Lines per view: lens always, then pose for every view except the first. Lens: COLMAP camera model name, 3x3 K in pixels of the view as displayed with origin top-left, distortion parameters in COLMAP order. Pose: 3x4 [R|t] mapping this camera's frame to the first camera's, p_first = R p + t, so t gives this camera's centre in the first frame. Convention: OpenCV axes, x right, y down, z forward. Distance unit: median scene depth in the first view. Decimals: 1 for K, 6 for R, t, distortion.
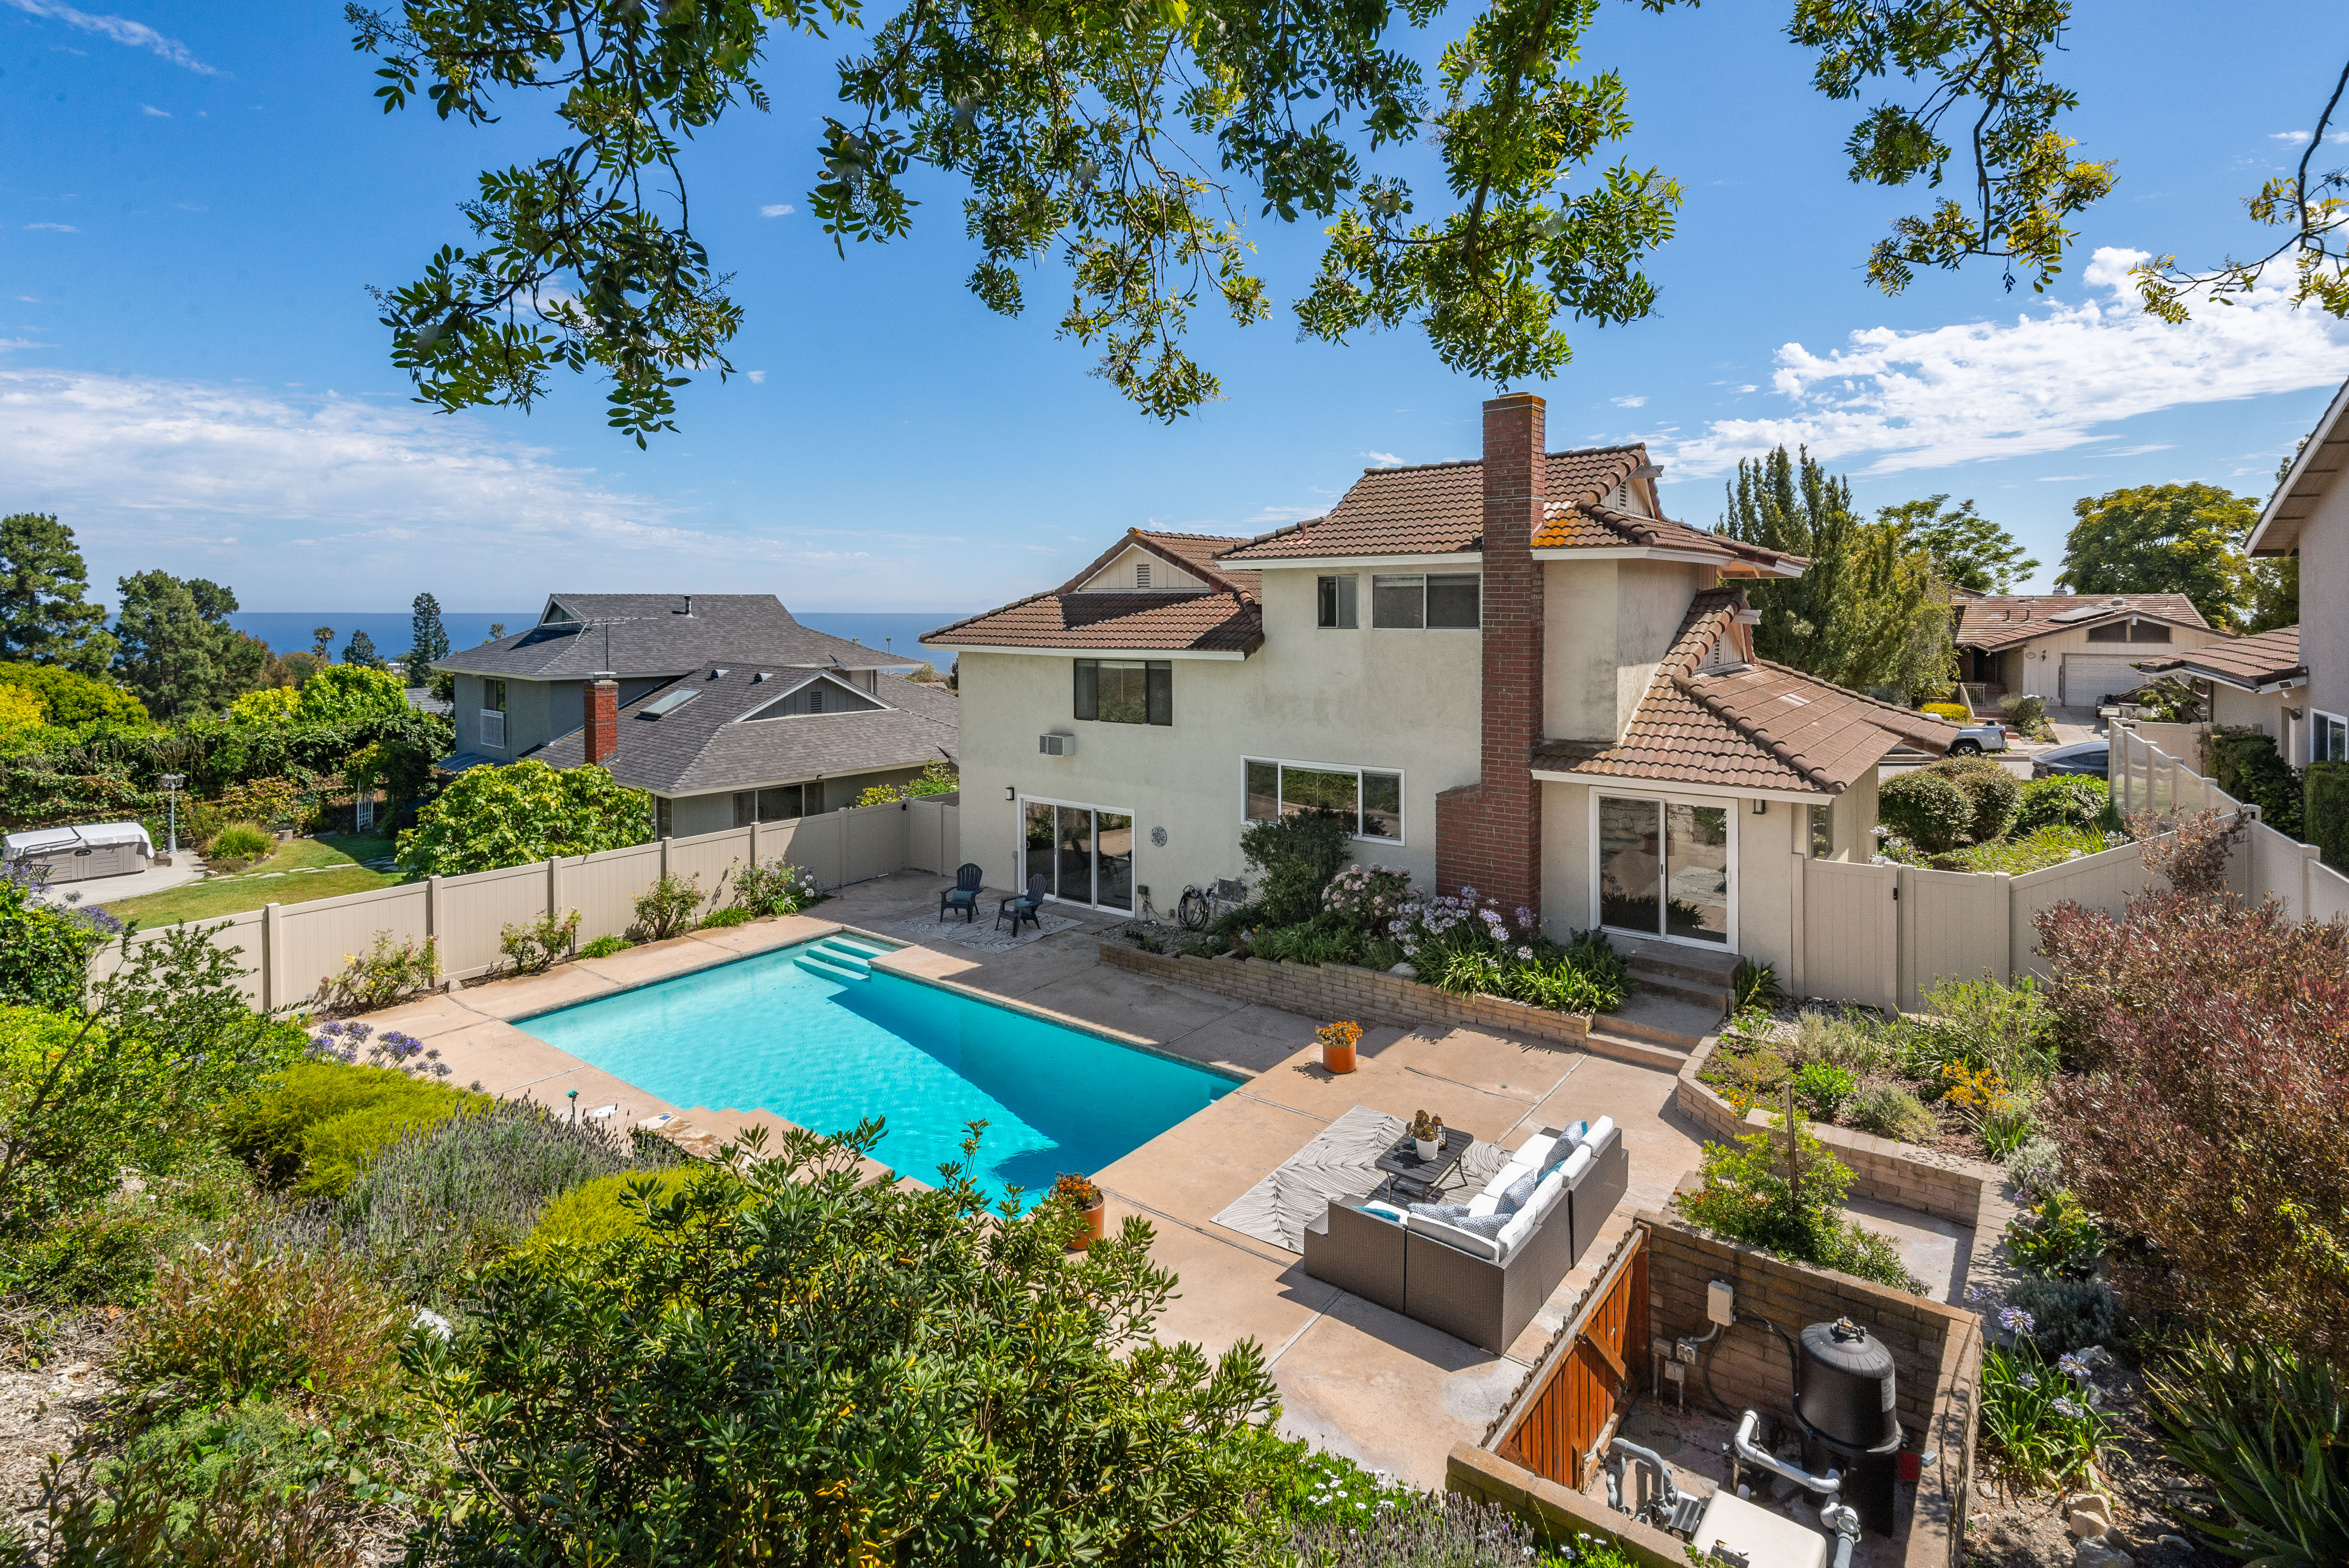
lens RADIAL K [[1145.4, 0, 1189.8], [0, 1145.4, 751.1], [0, 0, 1]] dist [0.033779, -0.030469]
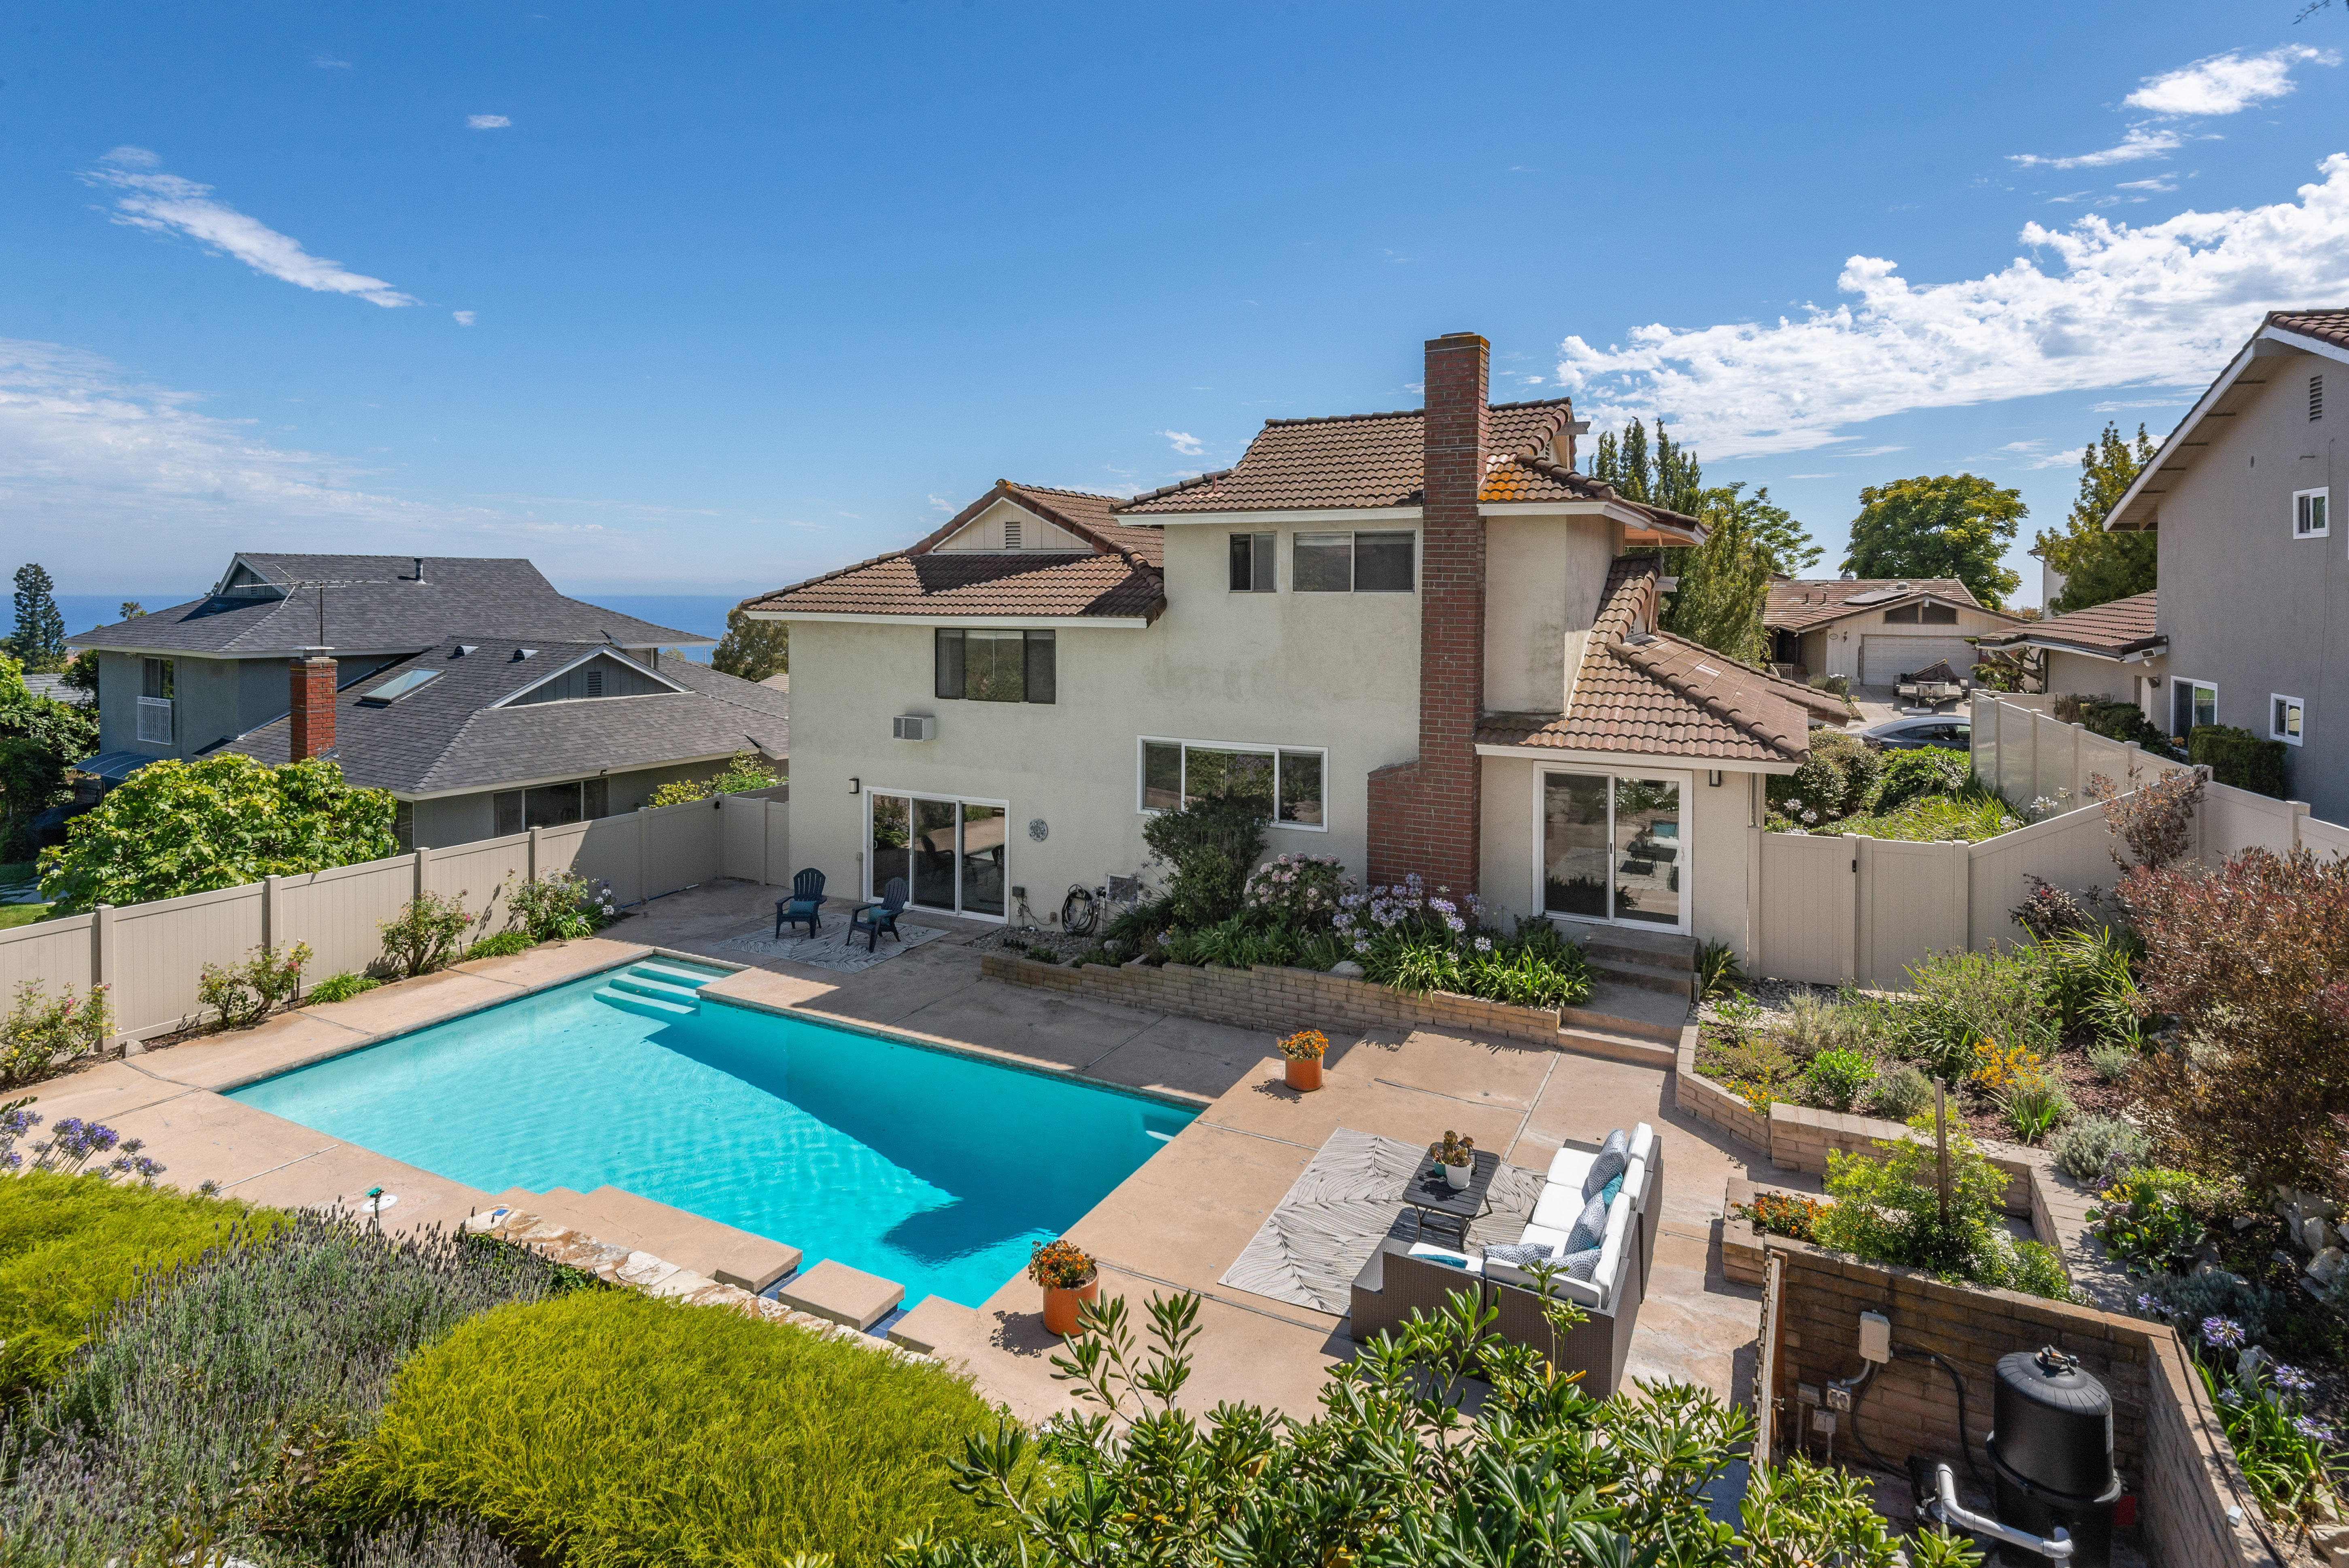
lens RADIAL K [[1183.9, 0, 1156.1], [0, 1183.9, 733.0], [0, 0, 1]] dist [0.036591, -0.025646]
pose [[0.984035, -0.011749, 0.177585, -0.102774], [0.013905, 0.999844, -0.010901, 0.011686], [-0.177429, 0.013196, 0.984045, 0.091849]]
